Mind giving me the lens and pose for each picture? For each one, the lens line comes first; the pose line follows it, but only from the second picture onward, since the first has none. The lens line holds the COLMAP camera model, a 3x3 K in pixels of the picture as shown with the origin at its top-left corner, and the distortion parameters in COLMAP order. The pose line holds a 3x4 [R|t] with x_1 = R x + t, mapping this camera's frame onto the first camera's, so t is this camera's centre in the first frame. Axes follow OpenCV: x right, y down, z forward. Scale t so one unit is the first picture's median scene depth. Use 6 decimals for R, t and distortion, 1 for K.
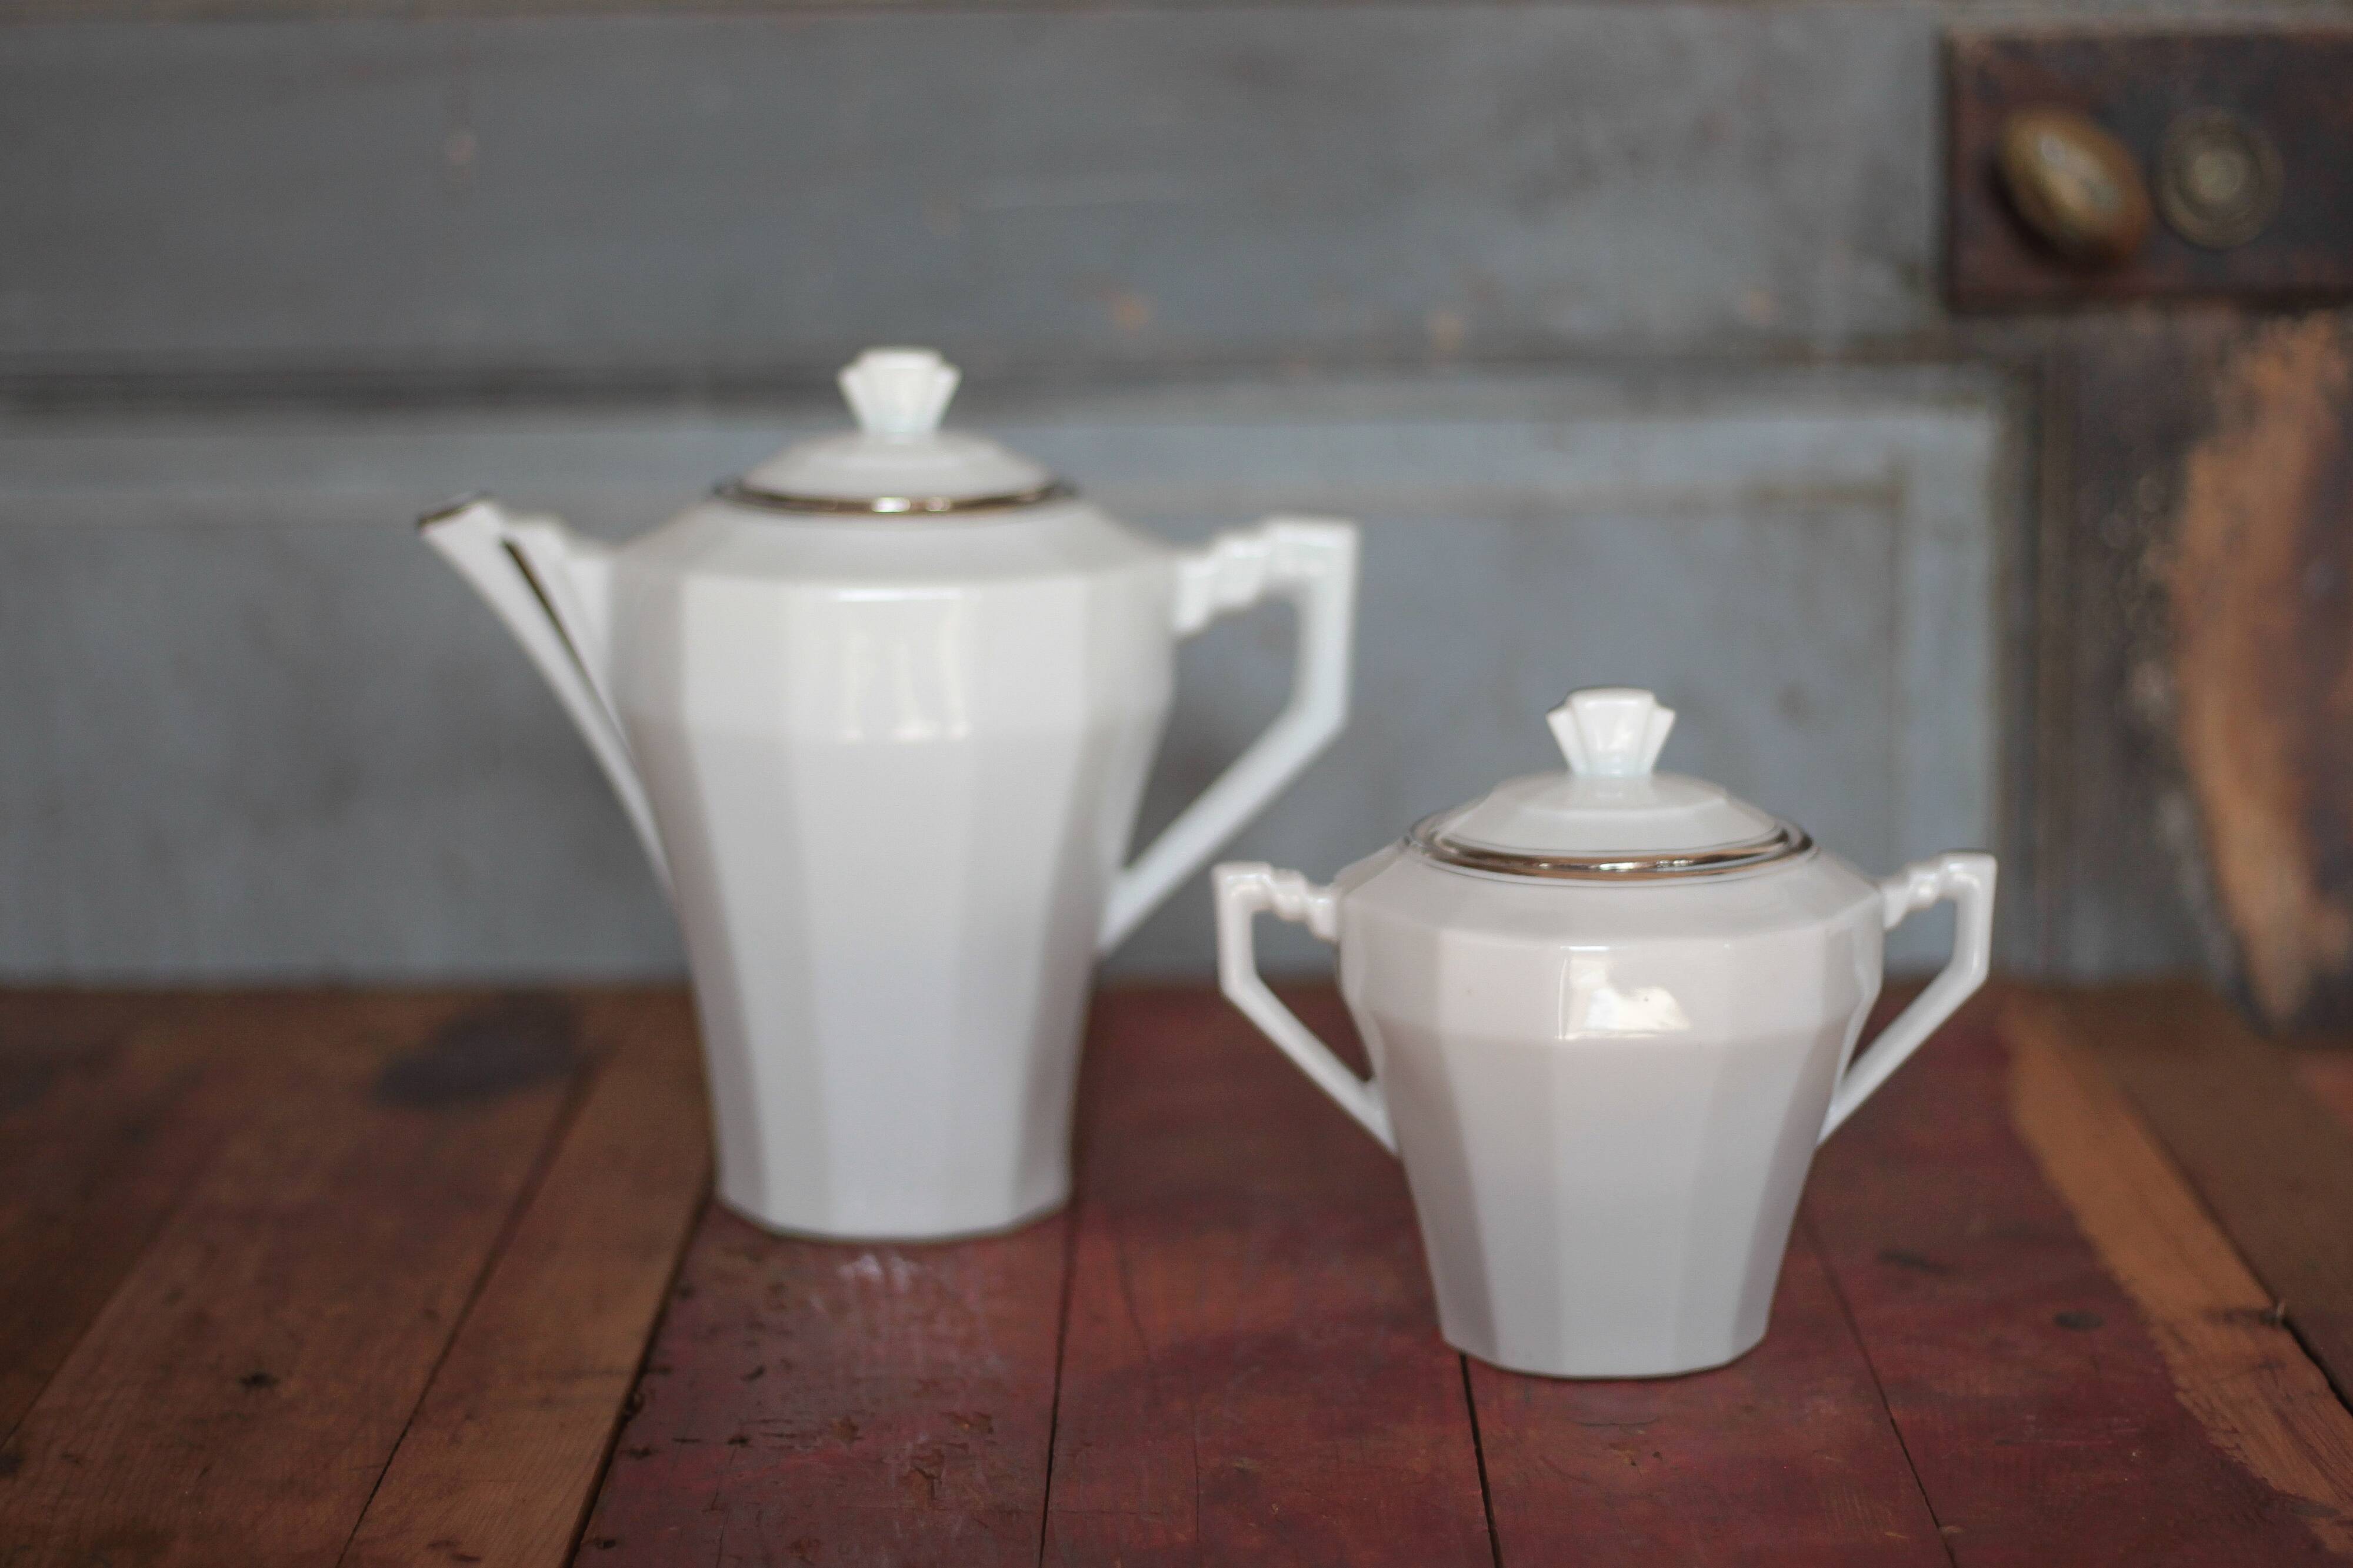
lens RADIAL K [[4672.1, 0, 1176.5], [0, 4672.1, 784.0], [0, 0, 1]] dist [-0.091832, -0.234912]
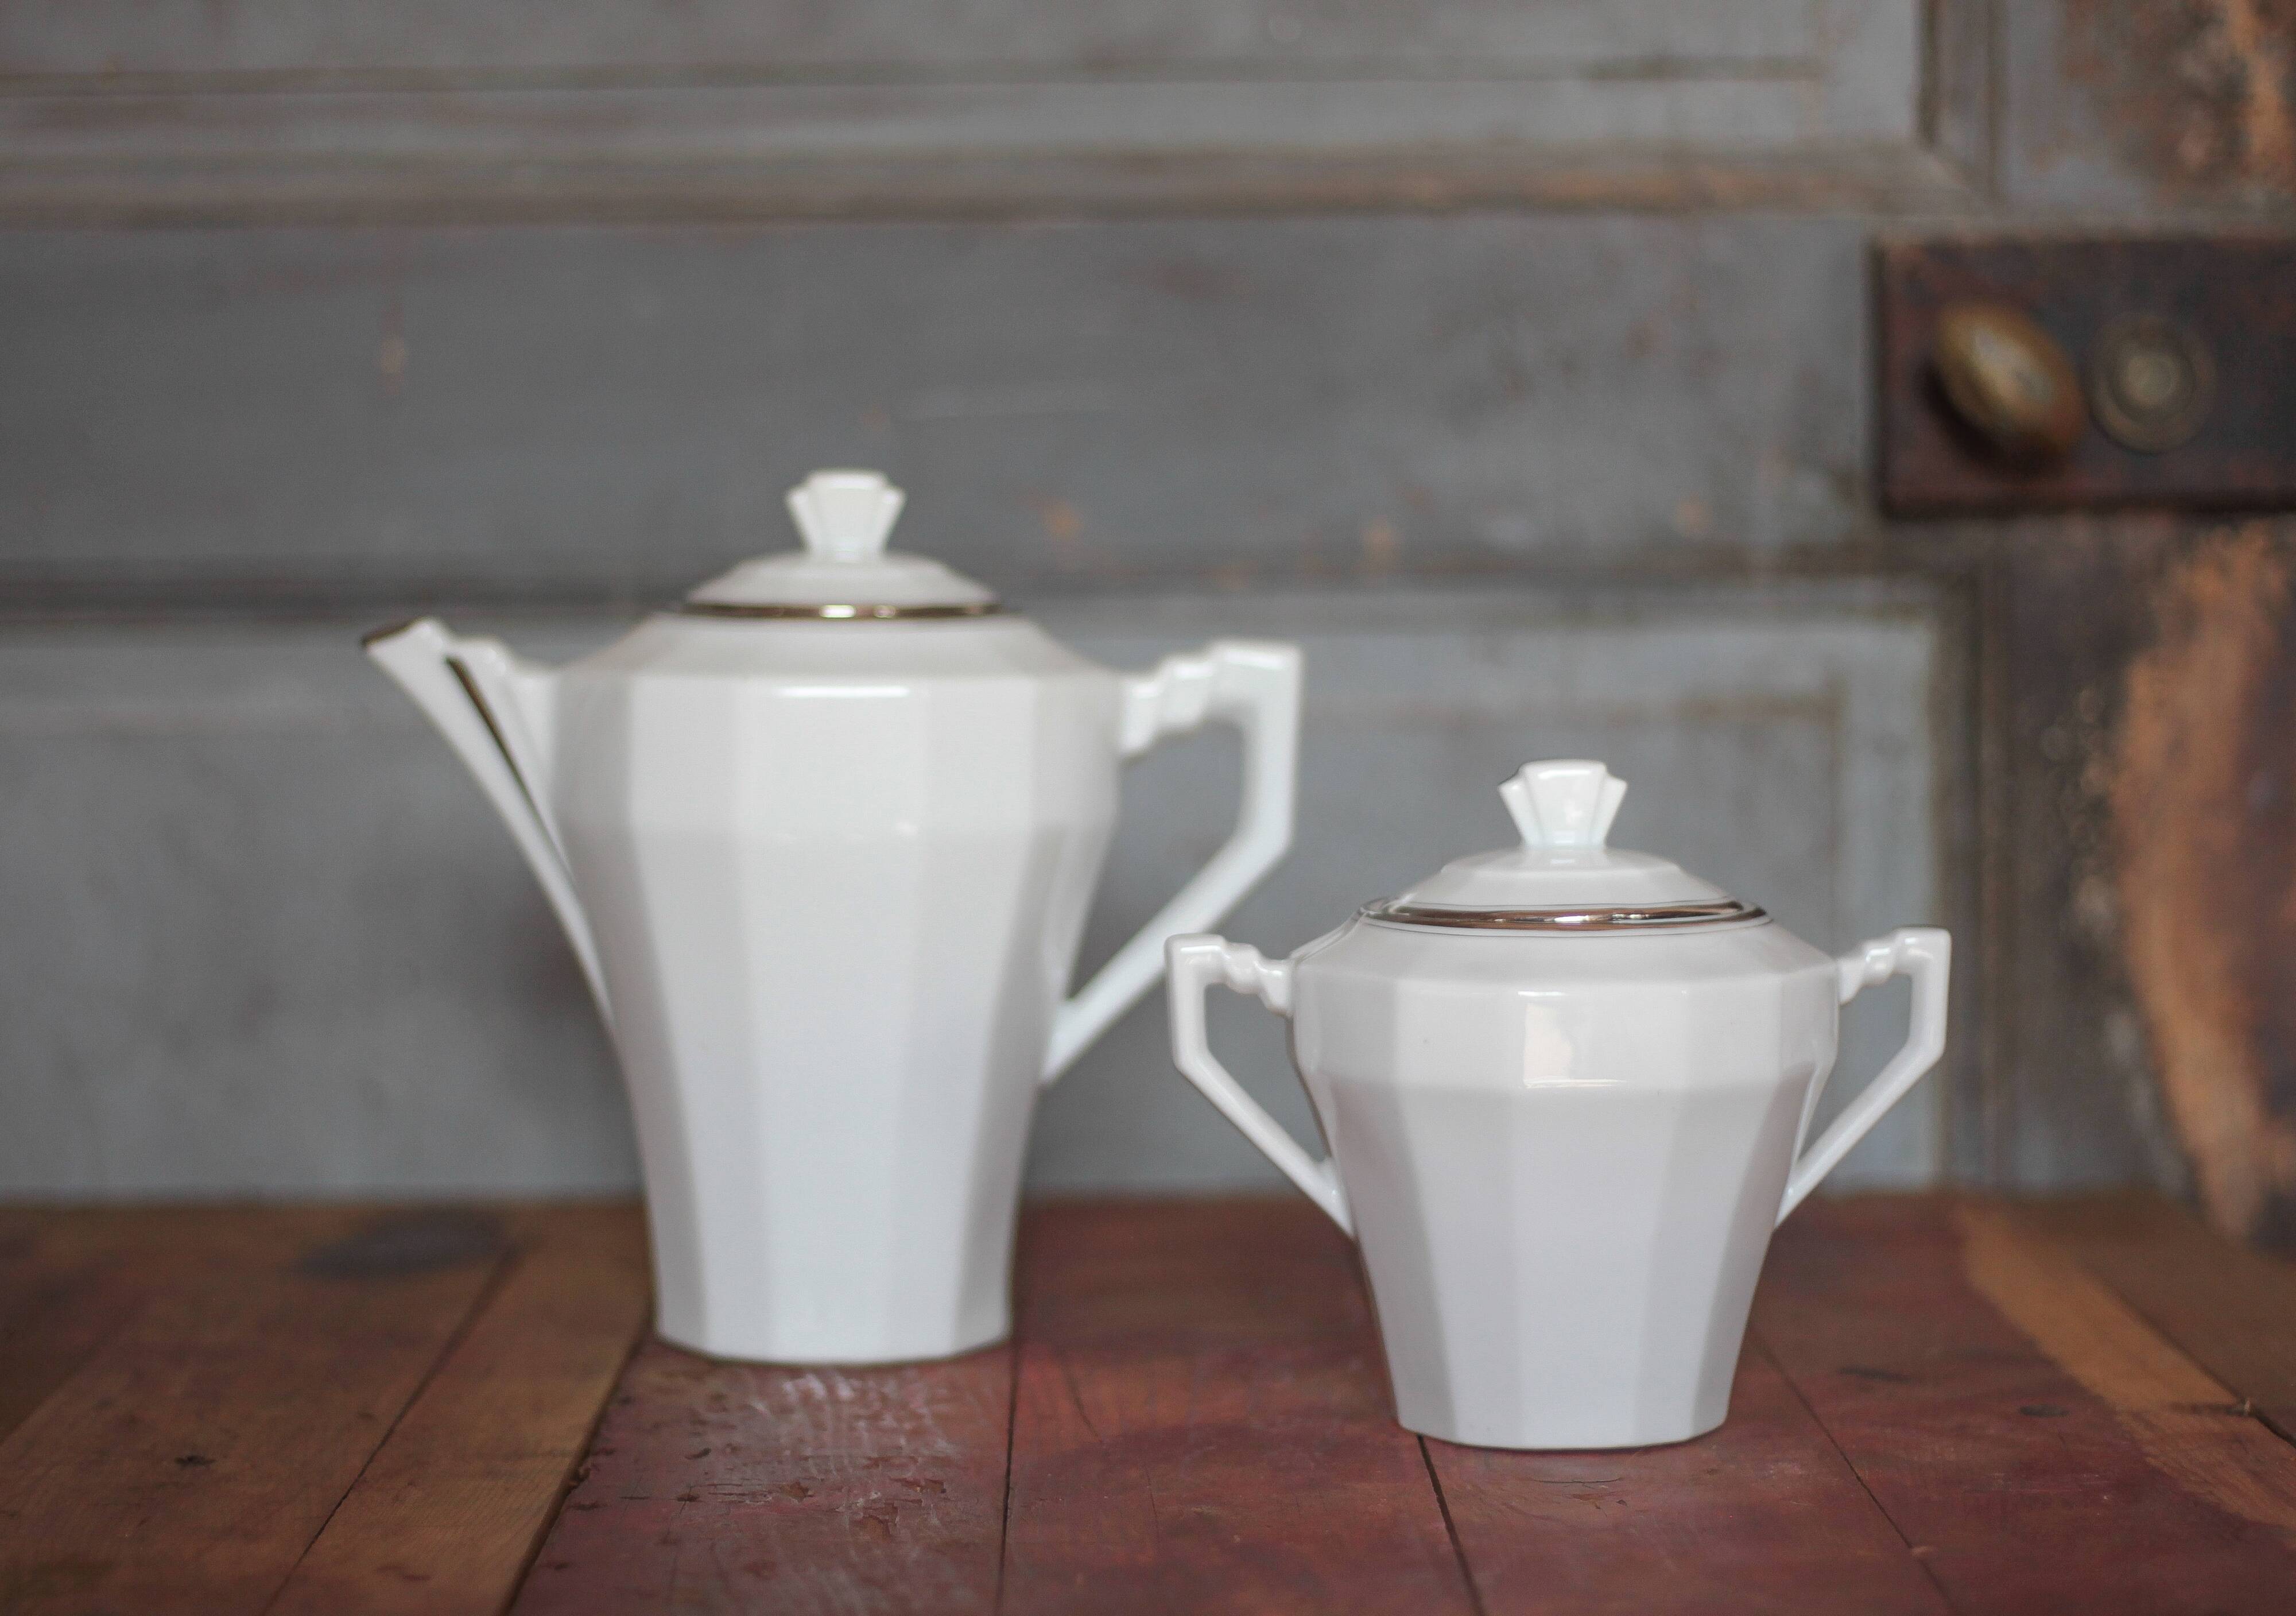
lens RADIAL K [[4876.5, 0, 1080.7], [0, 4876.5, 803.7], [0, 0, 1]] dist [-0.096906, -0.153036]
pose [[0.999987, 0.000215, 0.005002, -0.014483], [0.000380, 0.992929, -0.118709, 0.105379], [-0.004992, 0.118710, 0.992916, -0.032942]]
